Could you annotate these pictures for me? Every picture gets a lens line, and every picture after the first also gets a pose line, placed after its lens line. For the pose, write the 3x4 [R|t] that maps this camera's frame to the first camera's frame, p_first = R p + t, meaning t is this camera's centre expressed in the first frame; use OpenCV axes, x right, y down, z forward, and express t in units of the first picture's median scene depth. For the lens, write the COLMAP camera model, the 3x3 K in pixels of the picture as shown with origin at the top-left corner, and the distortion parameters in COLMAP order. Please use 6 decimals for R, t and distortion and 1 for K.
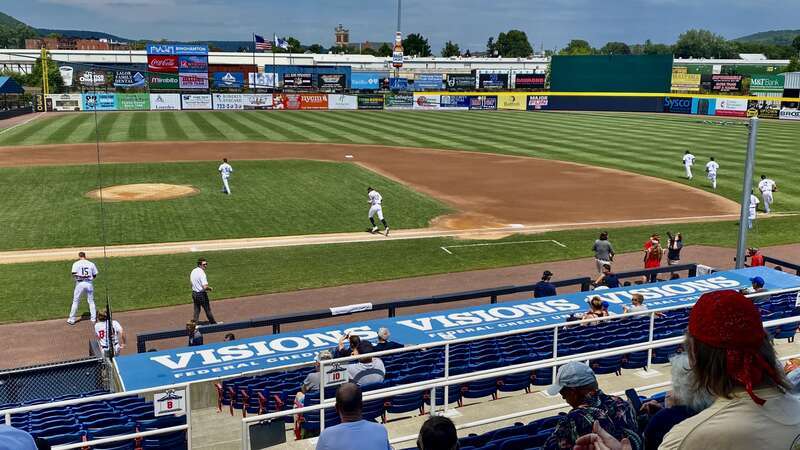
lens RADIAL K [[927.0, 0, 399.2], [0, 927.0, 227.8], [0, 0, 1]] dist [-0.018613, 0.000000]
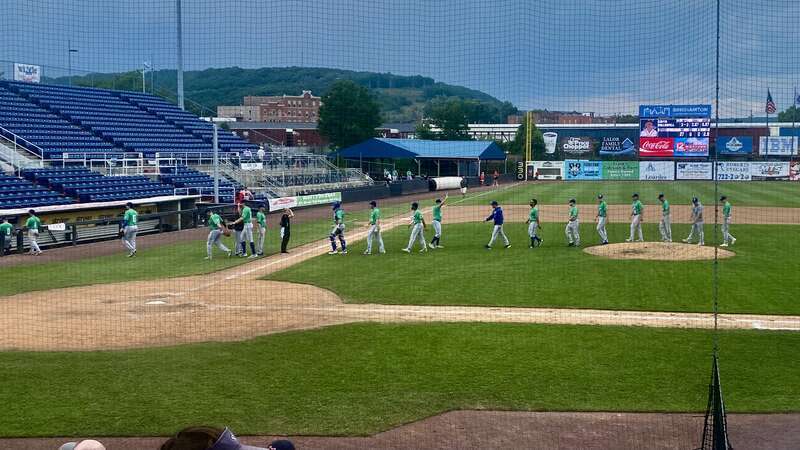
lens RADIAL K [[688.7, 0, 401.3], [0, 688.7, 226.2], [0, 0, 1]] dist [-0.002218, -0.000197]
pose [[0.876941, -0.000056, -0.480597, -0.155729], [-0.083207, 0.984881, -0.151942, 0.035657], [0.473339, 0.173233, 0.863678, 0.340348]]
